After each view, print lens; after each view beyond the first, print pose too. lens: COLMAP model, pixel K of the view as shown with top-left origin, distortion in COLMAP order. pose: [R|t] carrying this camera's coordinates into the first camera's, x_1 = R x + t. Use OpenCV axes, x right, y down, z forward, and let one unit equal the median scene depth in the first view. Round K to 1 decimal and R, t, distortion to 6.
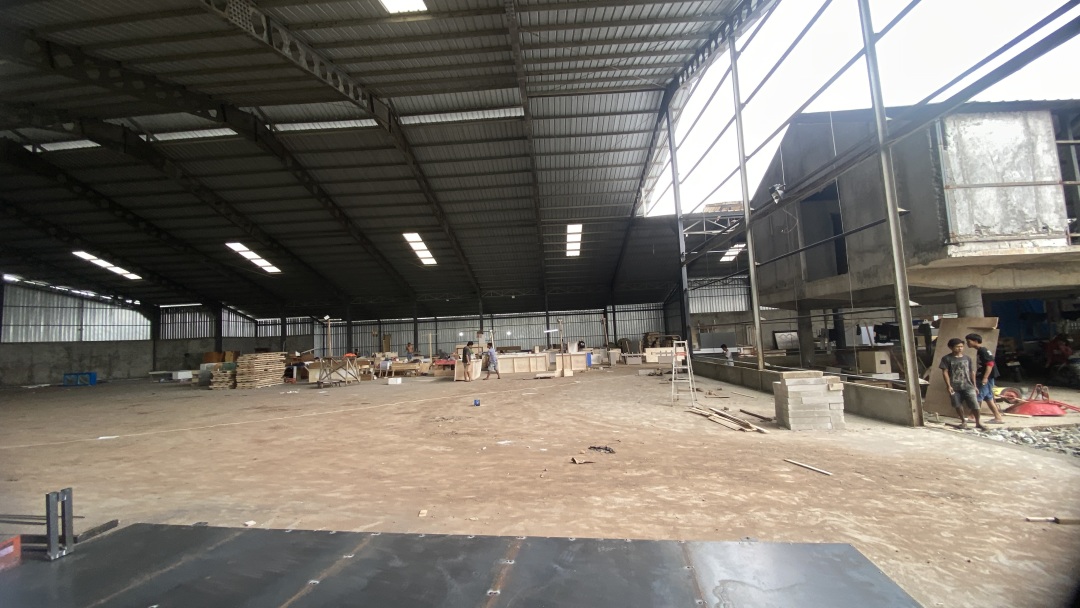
lens RADIAL K [[440.3, 0, 539.8], [0, 440.3, 306.5], [0, 0, 1]] dist [0.018147, -0.018201]
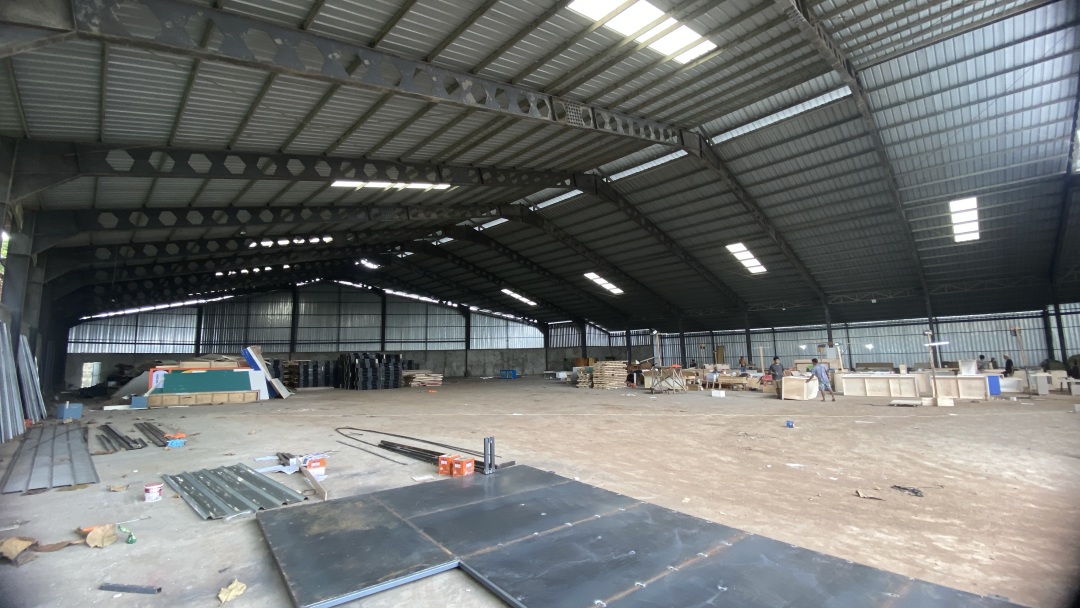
lens RADIAL K [[440.3, 0, 531.6], [0, 440.3, 303.6], [0, 0, 1]] dist [0.018147, -0.018201]
pose [[0.727879, -0.056885, -0.683342, 0.058639], [0.038339, 0.998370, -0.042271, -0.010750], [0.684633, 0.004570, 0.728874, -0.042967]]
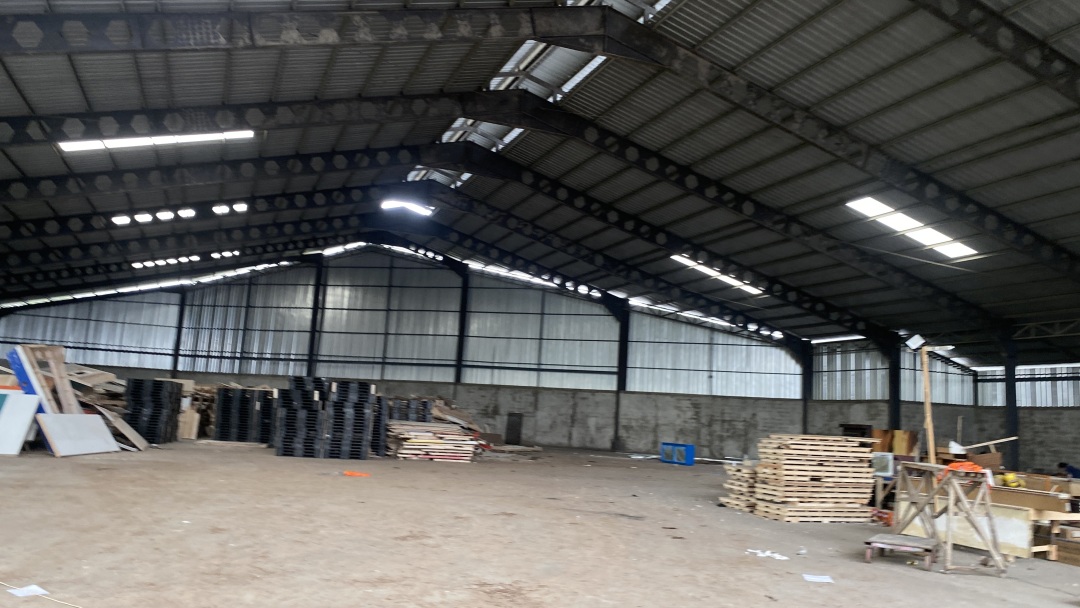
lens RADIAL K [[820.8, 0, 542.2], [0, 820.8, 300.3], [0, 0, 1]] dist [0.059458, -0.083945]
pose [[0.402319, -0.058633, -0.913620, -0.027775], [-0.003022, 0.997857, -0.065369, 0.029320], [0.915494, 0.029060, 0.401280, 0.420621]]
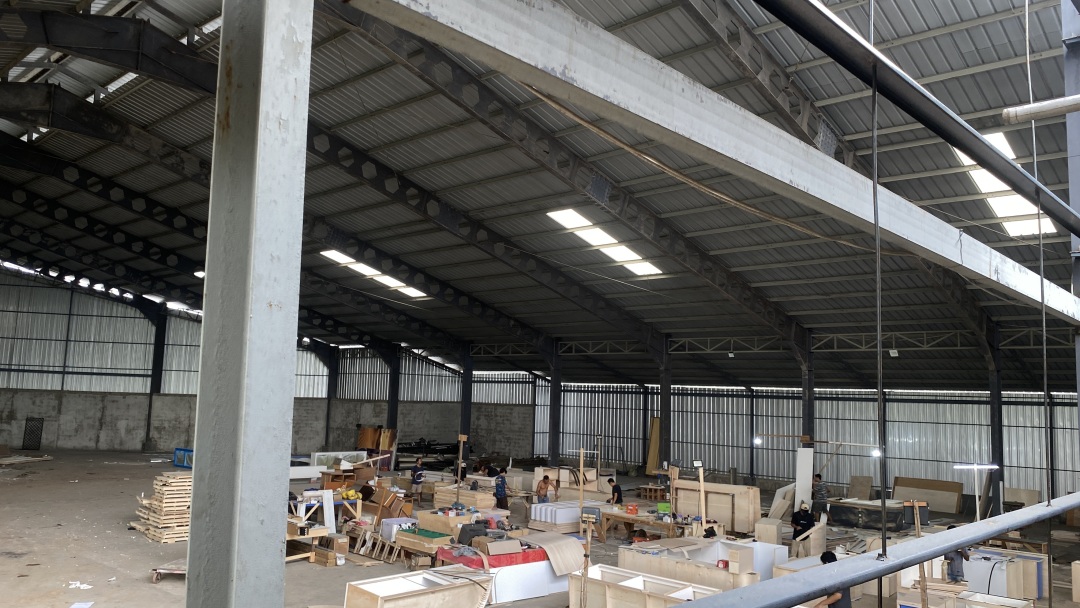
lens RADIAL K [[820.8, 0, 542.6], [0, 820.8, 306.9], [0, 0, 1]] dist [0.059458, -0.083945]
pose [[0.754479, -0.000156, -0.656324, 0.280280], [-0.018030, 0.999618, -0.020964, -0.067244], [0.656076, 0.027650, 0.754188, 0.476471]]
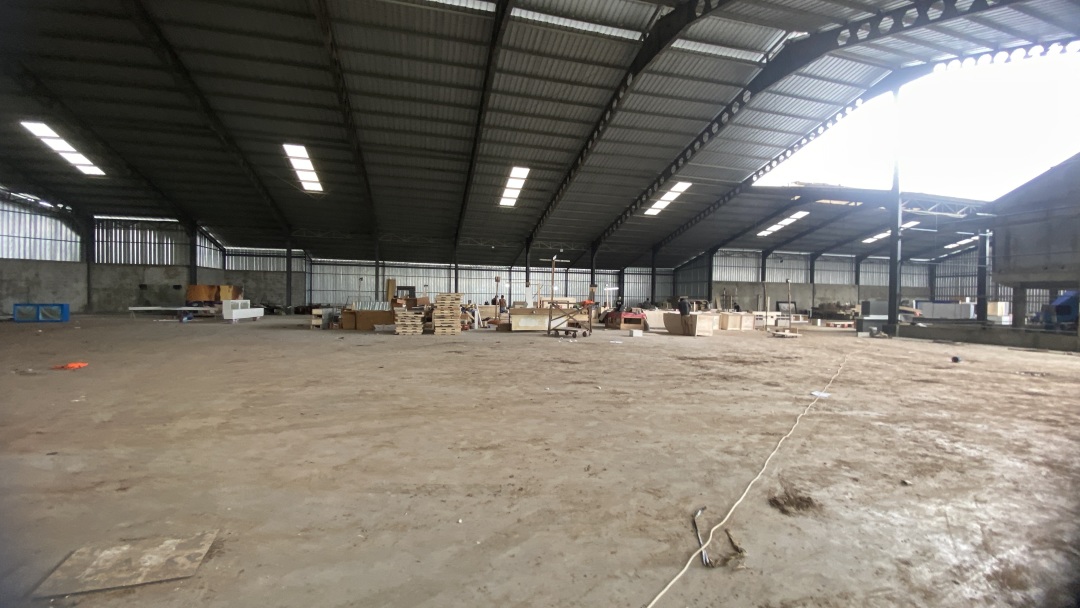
lens RADIAL K [[440.3, 0, 537.6], [0, 440.3, 306.7], [0, 0, 1]] dist [0.018147, -0.018201]
pose [[0.951554, 0.055924, 0.302355, -0.648703], [-0.083747, 0.993283, 0.079843, 0.046712], [-0.295859, -0.101296, 0.949846, 0.151086]]
